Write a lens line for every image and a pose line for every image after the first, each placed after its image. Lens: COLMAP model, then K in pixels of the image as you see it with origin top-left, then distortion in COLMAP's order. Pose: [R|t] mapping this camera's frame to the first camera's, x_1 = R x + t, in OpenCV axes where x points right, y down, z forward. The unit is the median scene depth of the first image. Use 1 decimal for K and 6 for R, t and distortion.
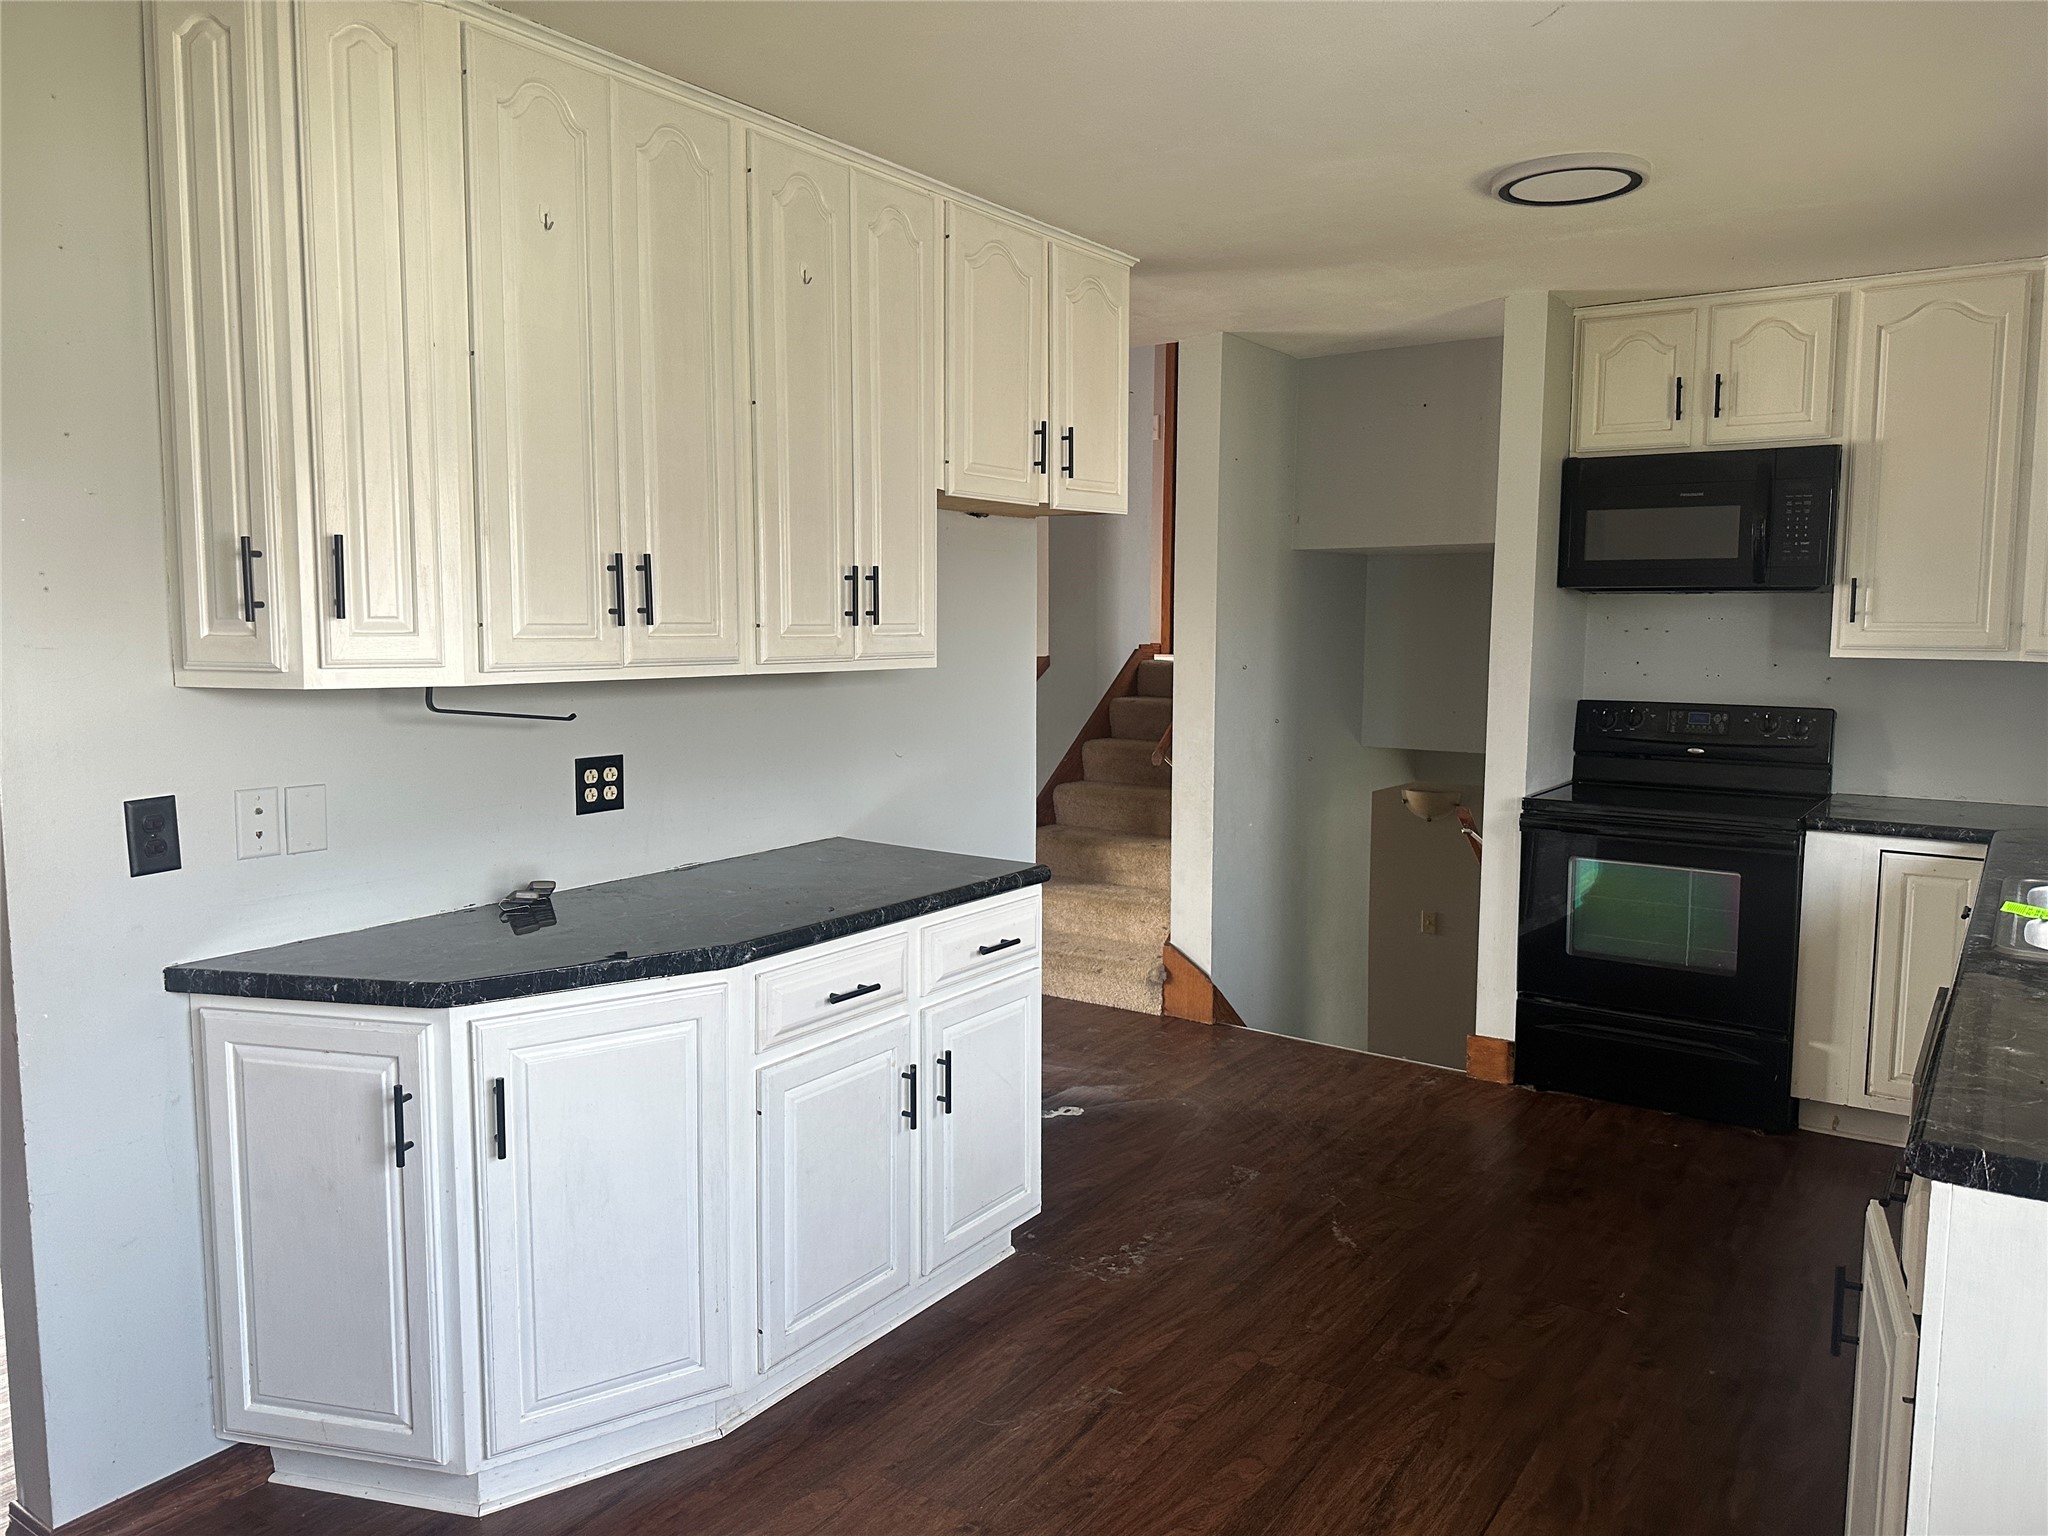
lens RADIAL K [[1473.0, 0, 1030.5], [0, 1473.0, 763.3], [0, 0, 1]] dist [0.196286, -0.313120]
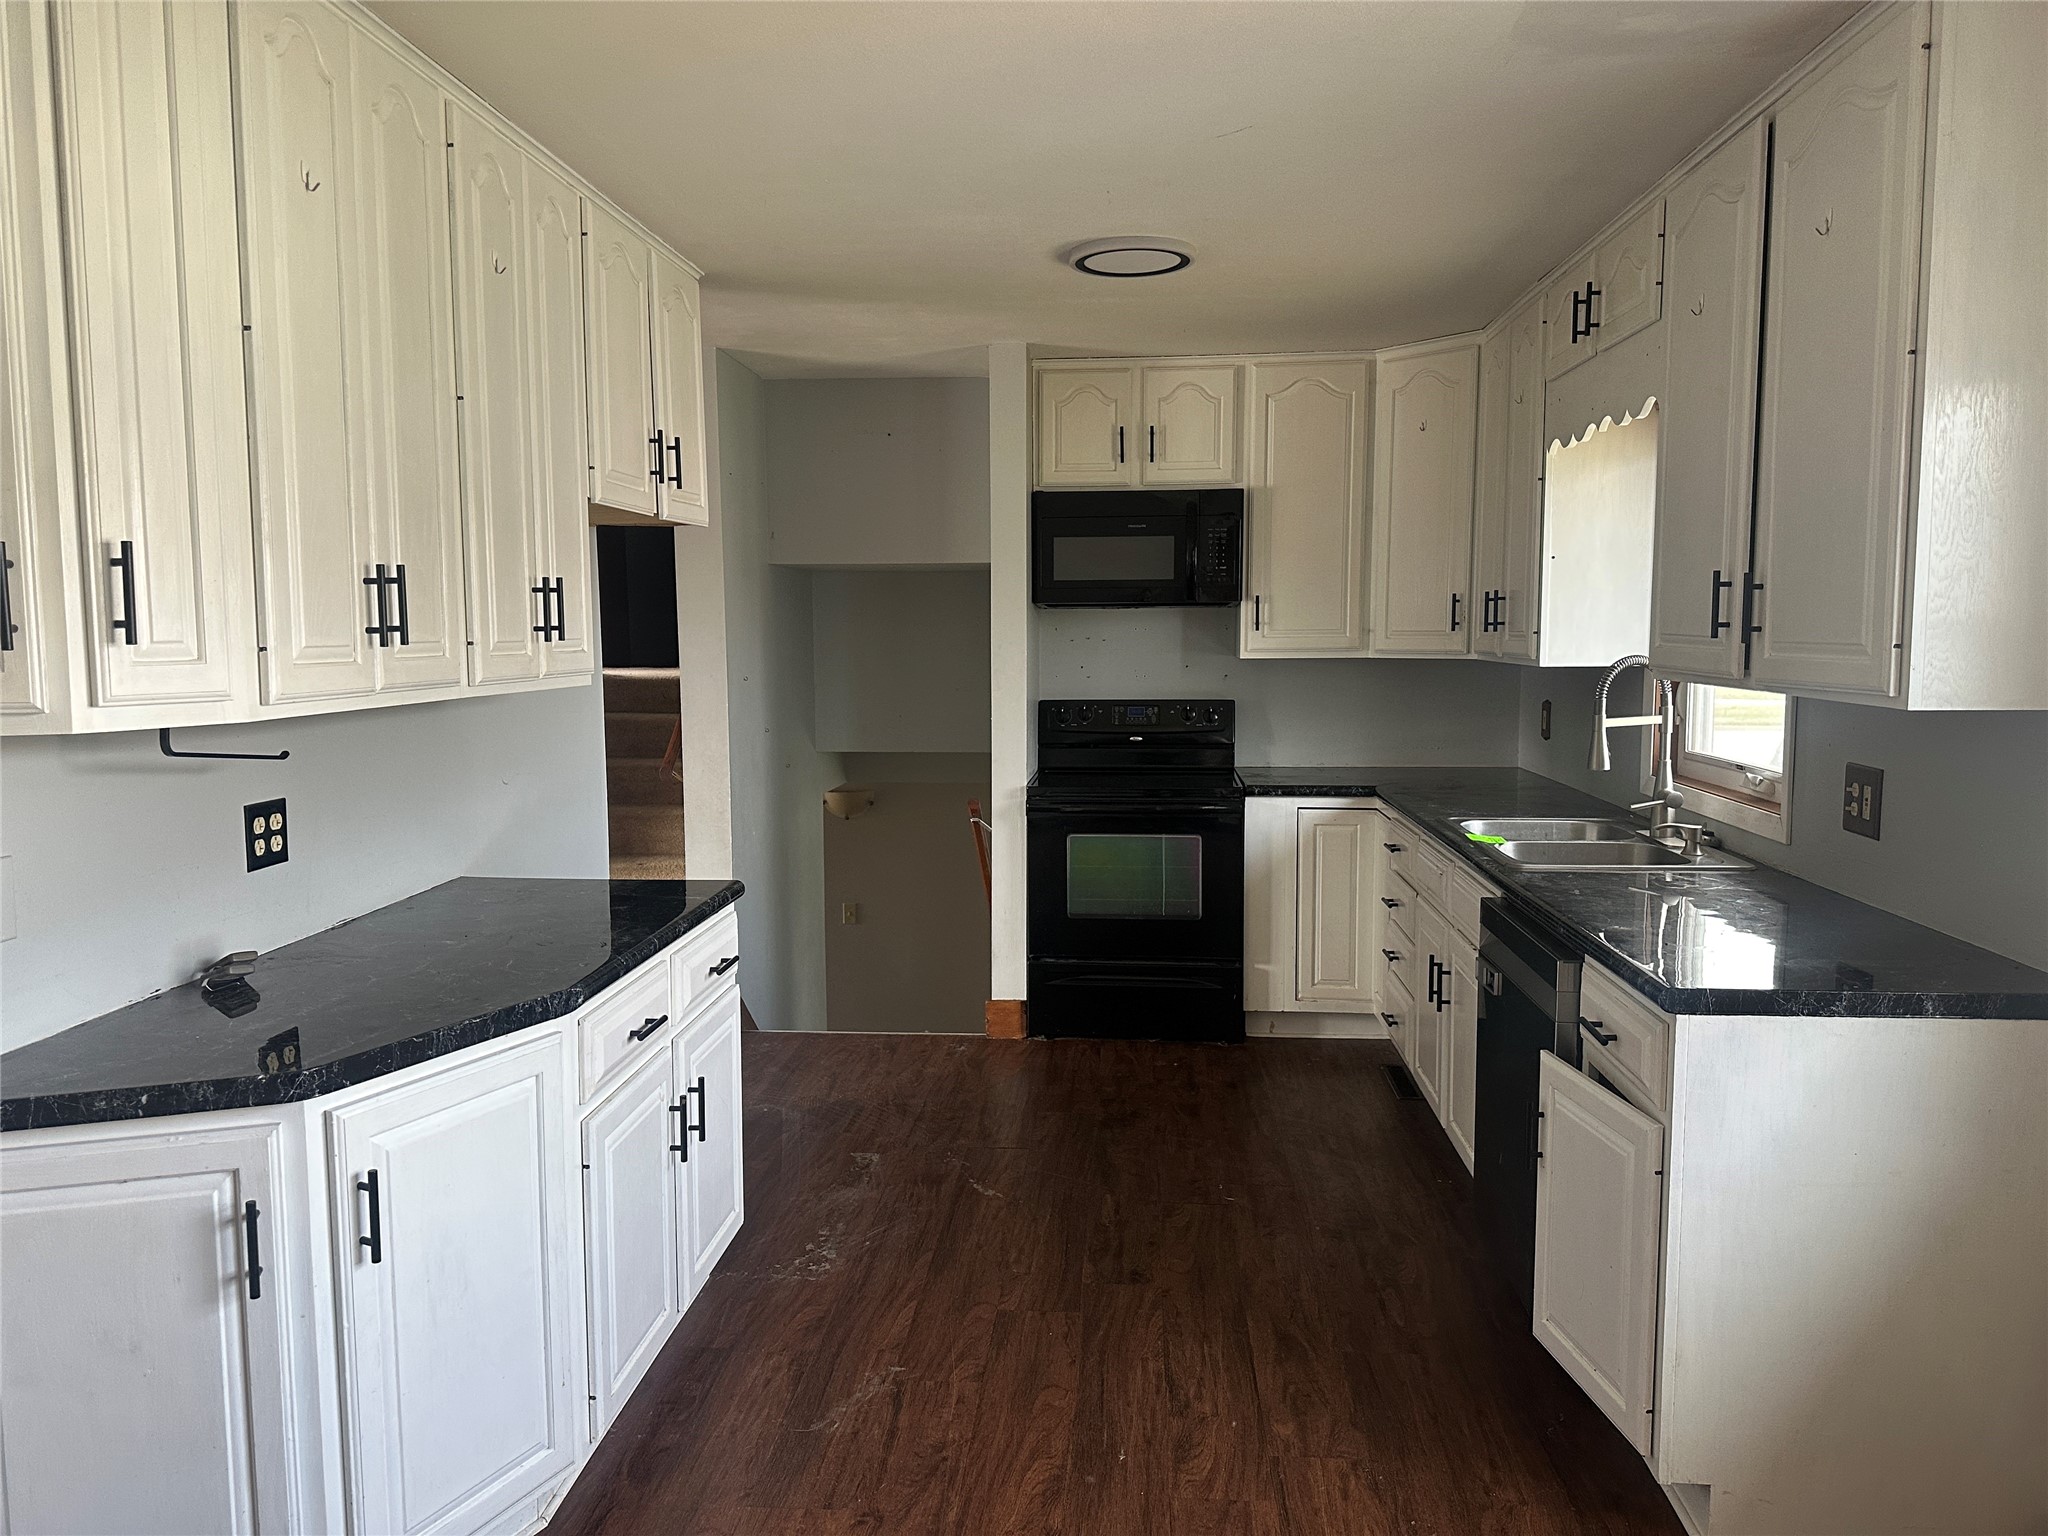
lens RADIAL K [[1471.6, 0, 1024.0], [0, 1471.6, 768.0], [0, 0, 1]] dist [0.094498, -0.065083]
pose [[0.864651, -0.059021, 0.498895, -0.320881], [0.060782, 0.998070, 0.012732, -0.007697], [-0.498683, 0.019315, 0.866569, 0.043547]]
